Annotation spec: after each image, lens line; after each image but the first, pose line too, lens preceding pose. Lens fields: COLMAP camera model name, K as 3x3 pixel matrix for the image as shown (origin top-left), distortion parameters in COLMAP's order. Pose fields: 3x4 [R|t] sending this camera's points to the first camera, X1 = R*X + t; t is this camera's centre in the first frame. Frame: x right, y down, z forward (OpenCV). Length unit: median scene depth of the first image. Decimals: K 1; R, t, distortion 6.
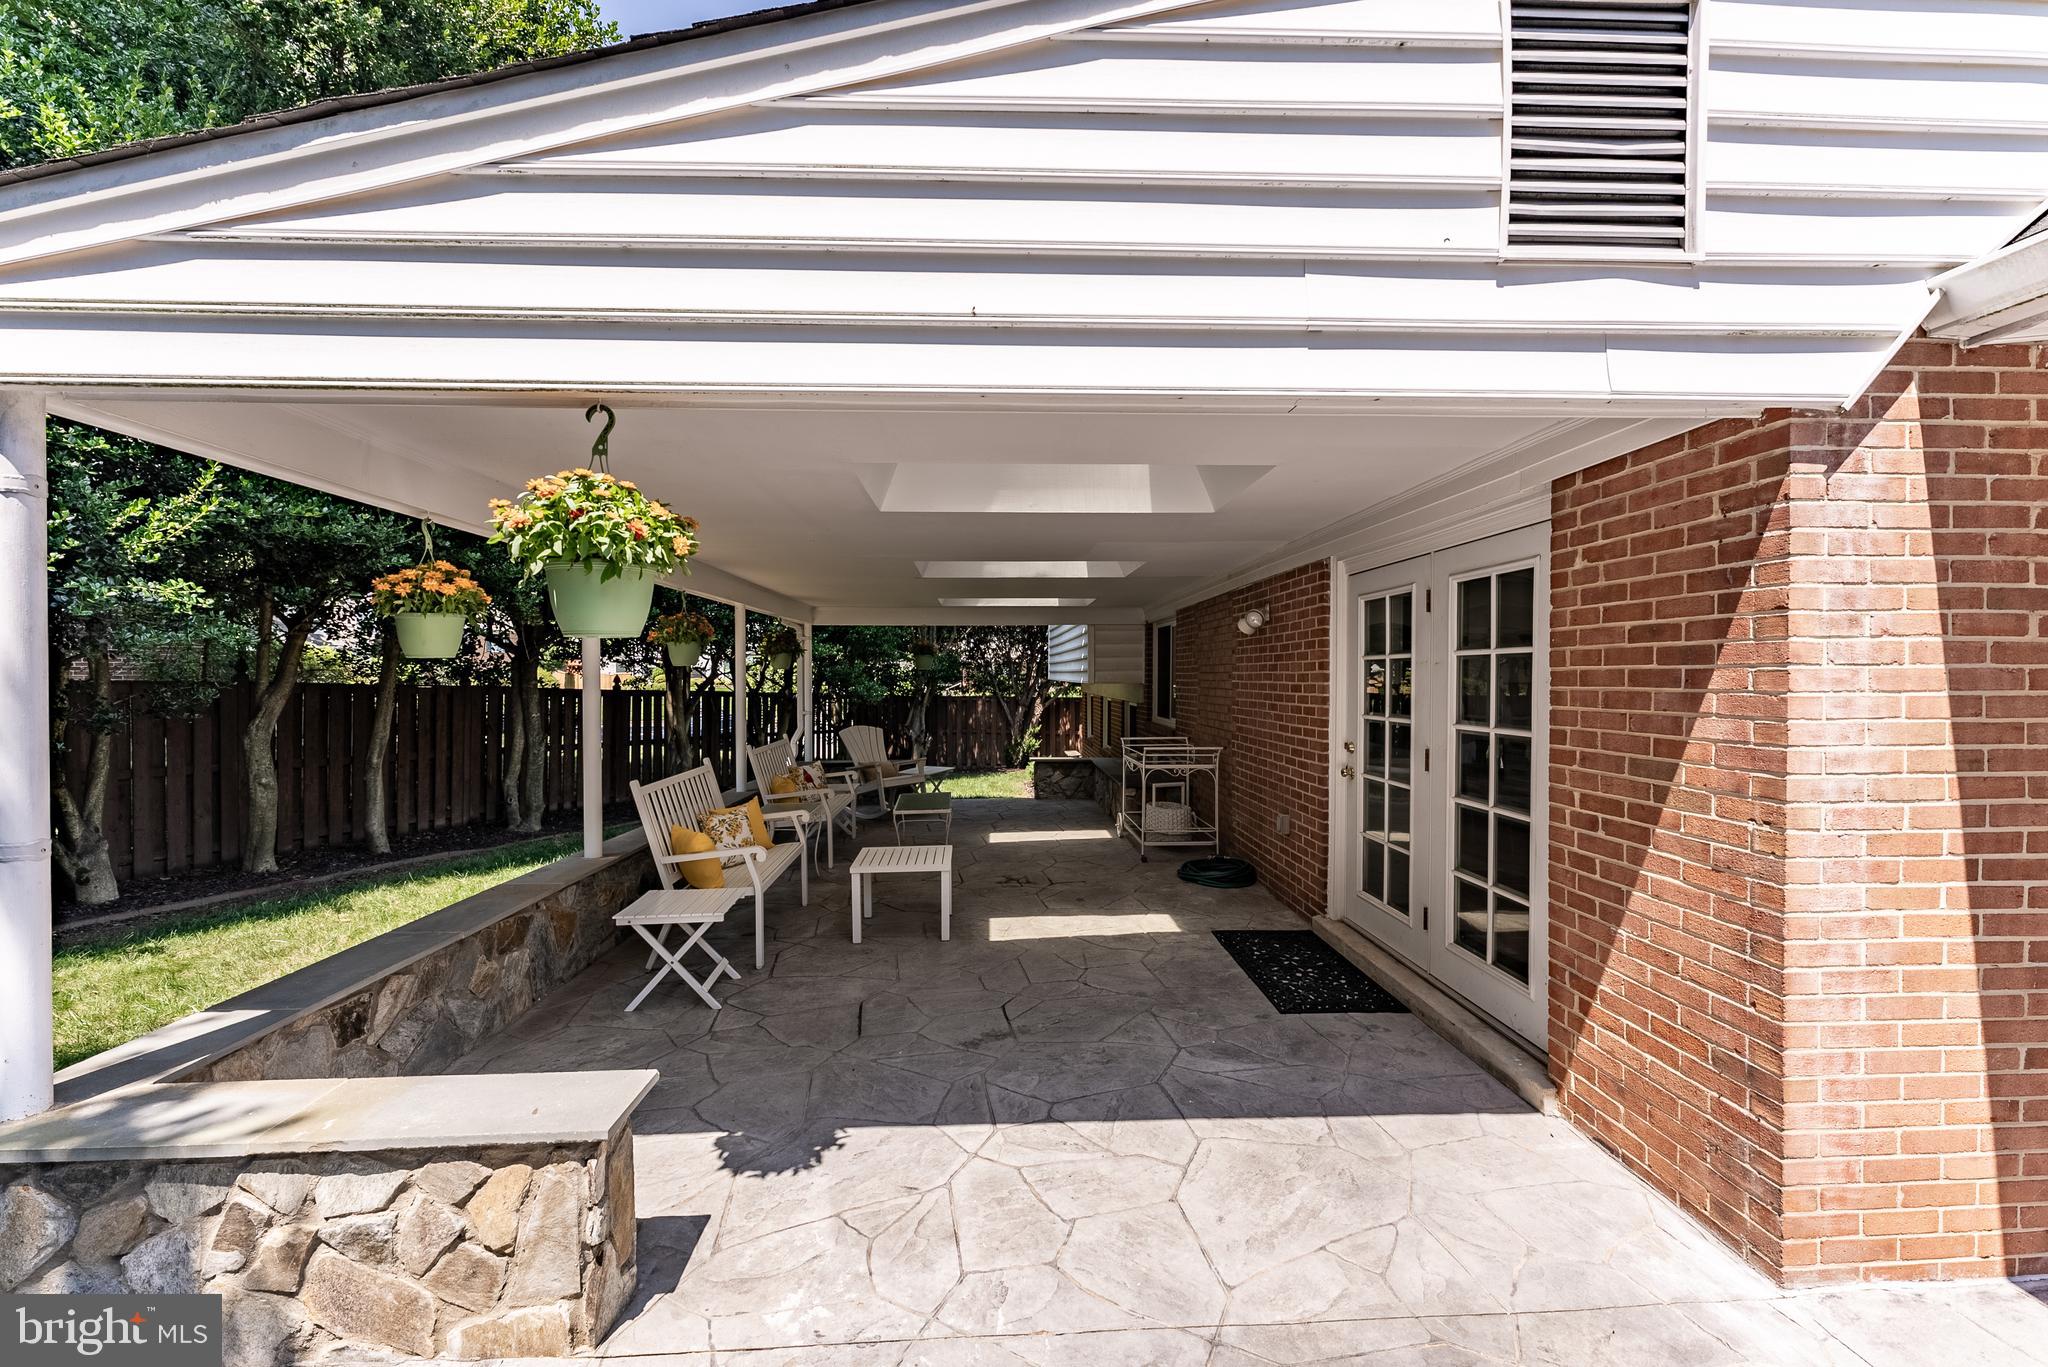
lens RADIAL K [[826.7, 0, 1024.0], [0, 826.7, 683.5], [0, 0, 1]] dist [0.001734, 0.000357]
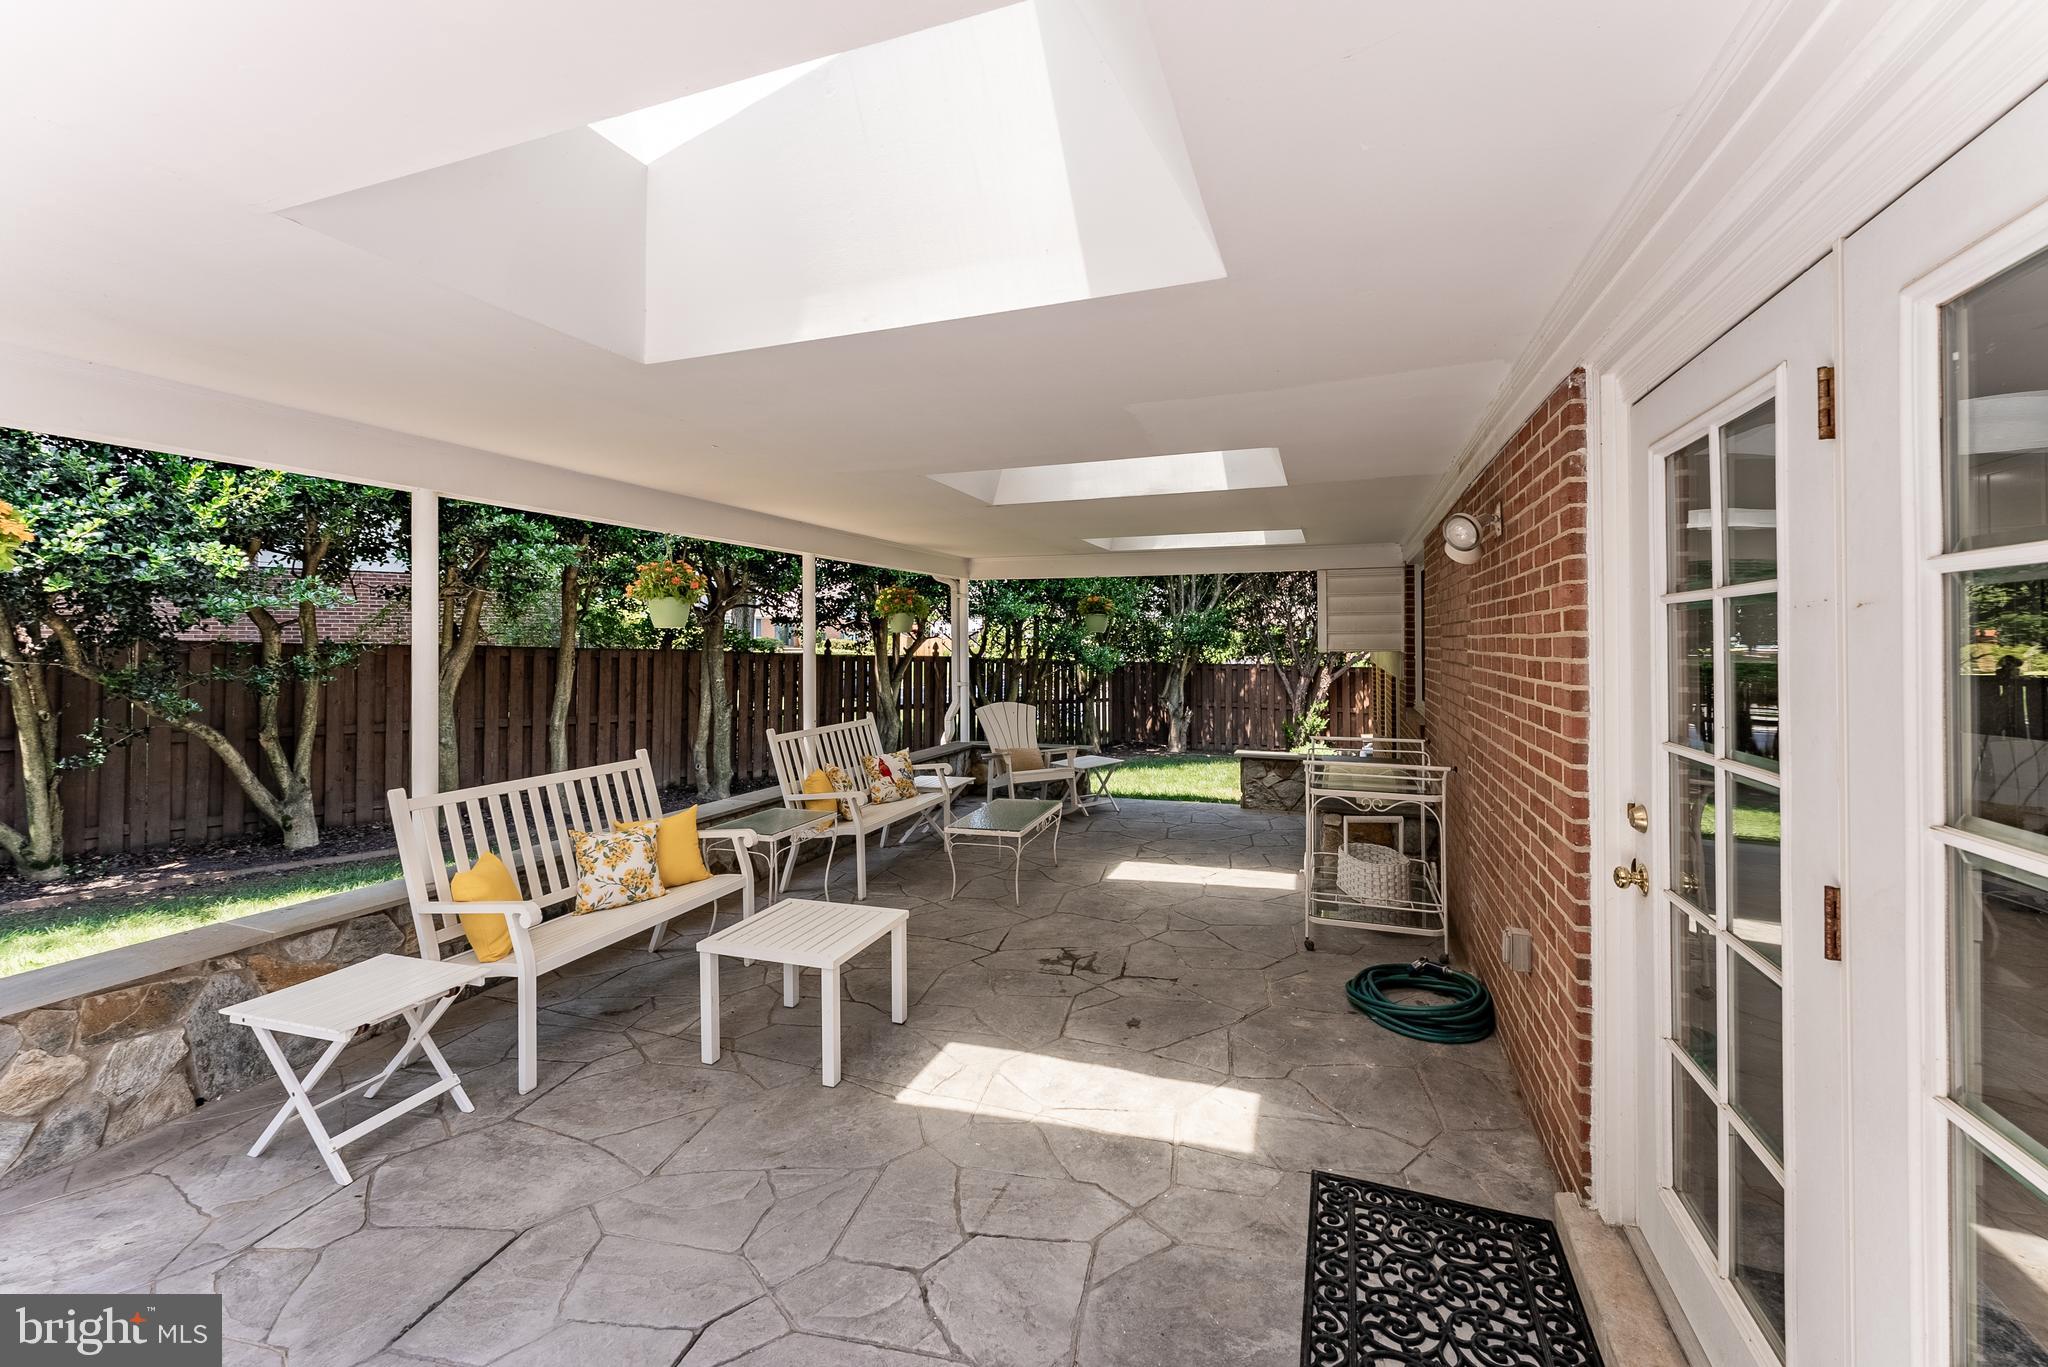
lens RADIAL K [[846.9, 0, 1025.8], [0, 846.9, 630.4], [0, 0, 1]] dist [-0.000519, 0.000276]
pose [[0.923247, -0.002901, -0.384197, 0.188963], [-0.004573, 0.999818, -0.018537, -0.004791], [0.384181, 0.018871, 0.923065, 0.338118]]
